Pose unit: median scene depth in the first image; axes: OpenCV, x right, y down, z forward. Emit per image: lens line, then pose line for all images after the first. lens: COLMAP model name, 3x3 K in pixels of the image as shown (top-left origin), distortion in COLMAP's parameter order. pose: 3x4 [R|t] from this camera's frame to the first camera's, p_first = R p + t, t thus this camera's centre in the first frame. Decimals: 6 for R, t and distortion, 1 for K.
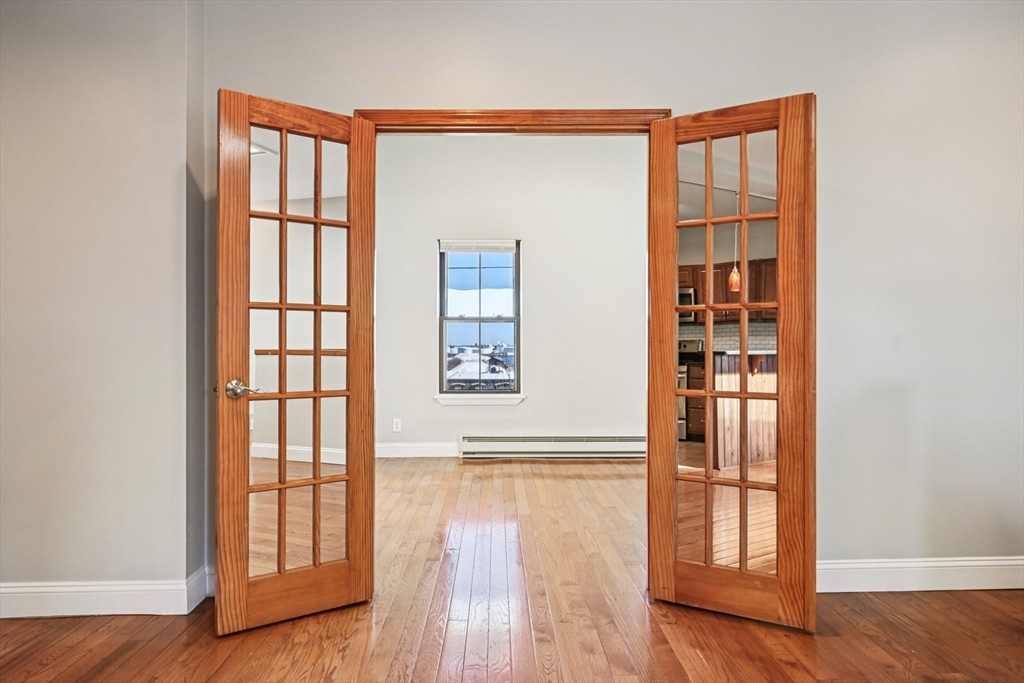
lens RADIAL K [[604.5, 0, 508.2], [0, 604.5, 342.6], [0, 0, 1]] dist [-0.002732, -0.000313]
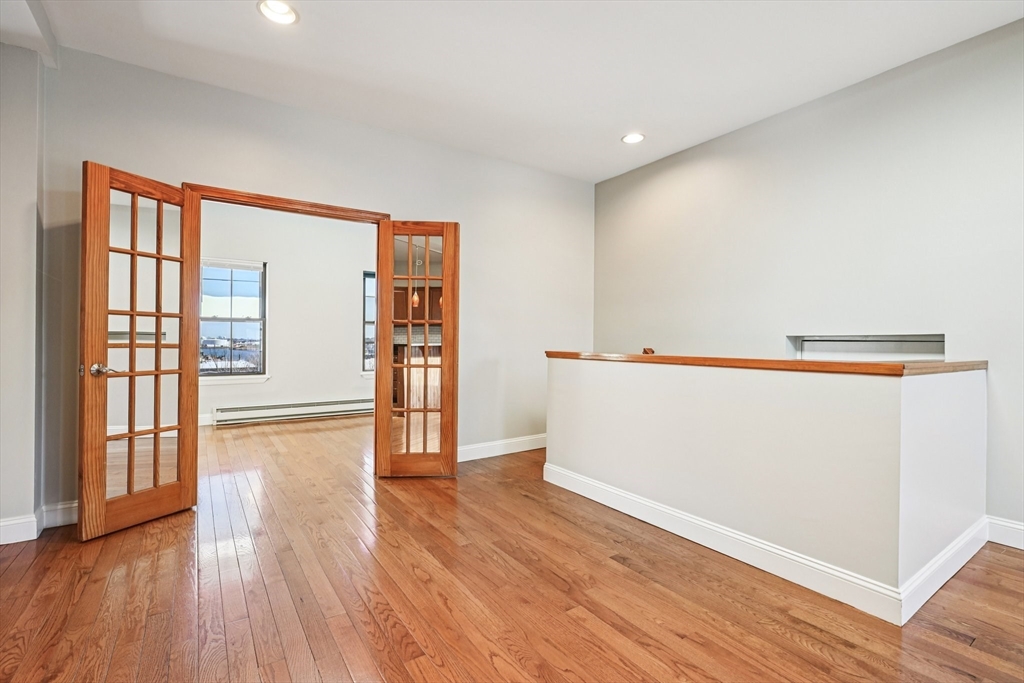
lens RADIAL K [[463.9, 0, 511.1], [0, 463.9, 339.2], [0, 0, 1]] dist [0.002089, 0.000158]
pose [[0.837299, 0.007754, 0.546690, -0.209610], [-0.010341, 0.999945, 0.001656, -0.007515], [-0.546647, -0.007040, 0.837333, -0.430458]]
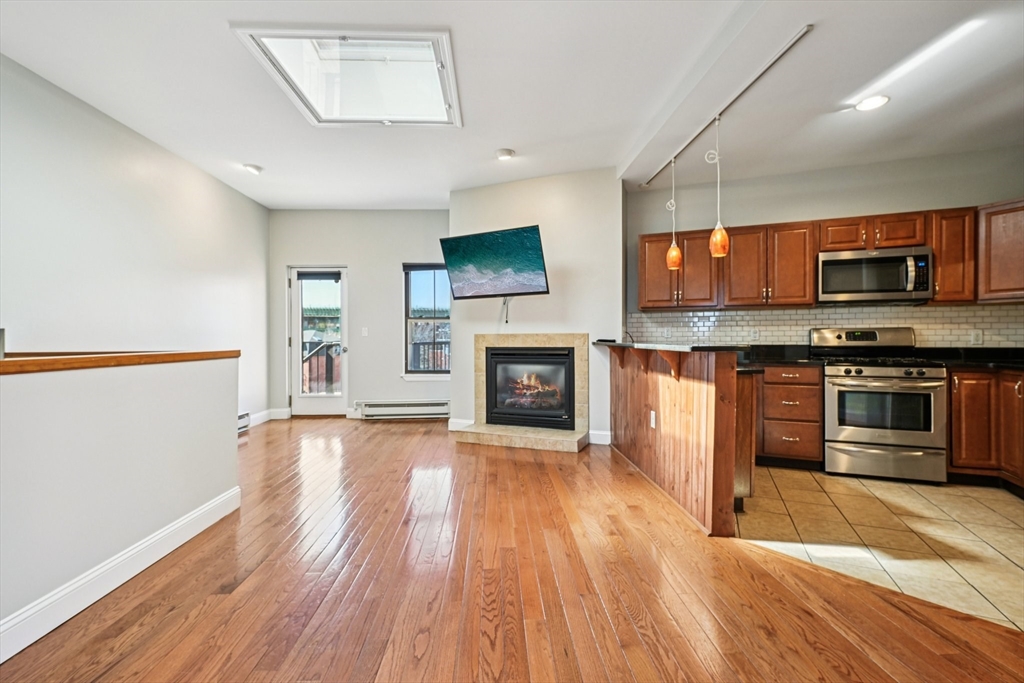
lens RADIAL K [[460.1, 0, 511.3], [0, 460.1, 339.9], [0, 0, 1]] dist [-0.001738, -0.000398]
pose [[-0.999737, 0.002181, -0.022819, 0.015028], [0.002296, 0.999985, -0.005024, 0.007356], [0.022808, -0.005075, -0.999727, 1.047999]]
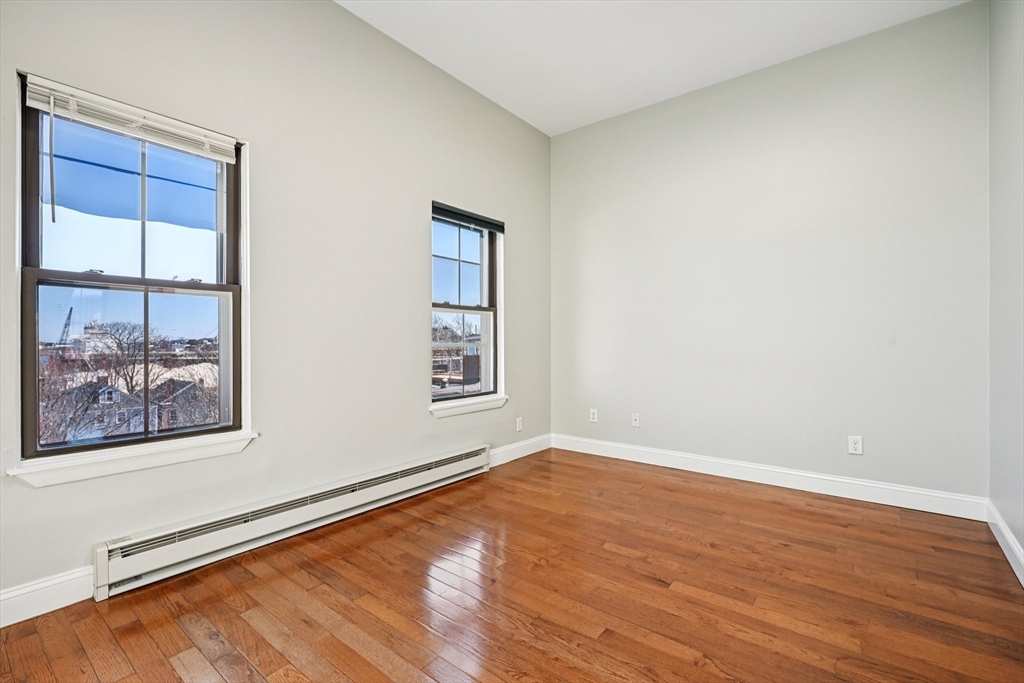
lens RADIAL K [[460.1, 0, 511.3], [0, 460.1, 339.9], [0, 0, 1]] dist [-0.001738, -0.000398]
pose [[0.629996, 0.000721, 0.776598, -0.338762], [-0.005707, 0.999977, 0.003701, 0.005349], [-0.776577, -0.006764, 0.629985, 1.302719]]
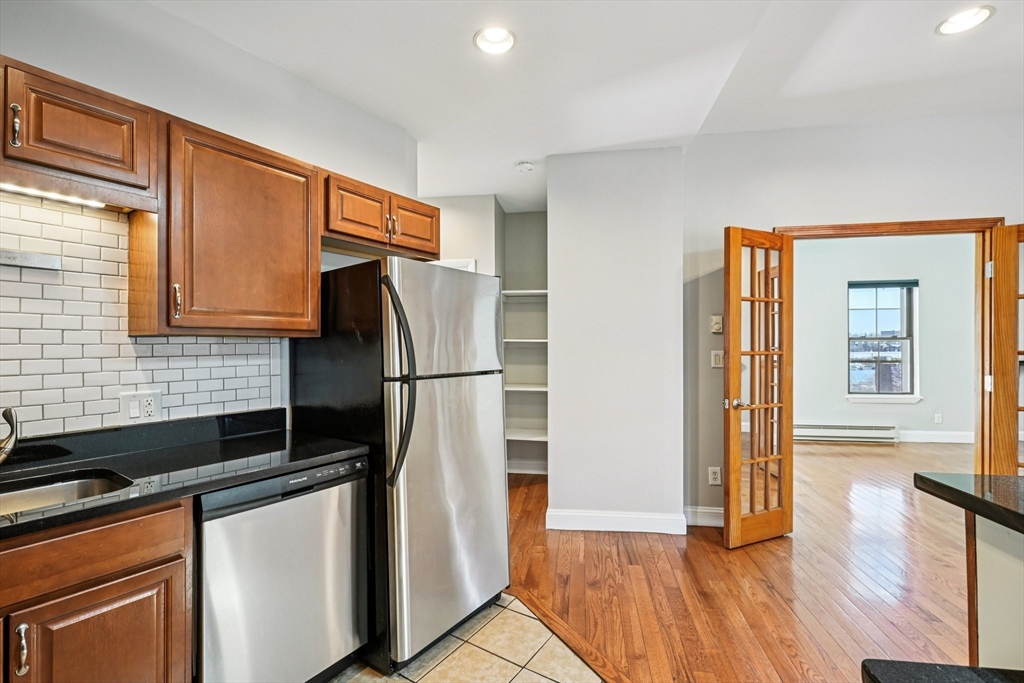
lens RADIAL K [[463.9, 0, 511.1], [0, 463.9, 339.2], [0, 0, 1]] dist [0.002089, 0.000158]
pose [[0.986261, -0.001613, -0.165185, -0.777495], [0.002056, 0.999995, 0.002507, -0.097070], [0.165180, -0.002812, 0.986259, -0.348025]]
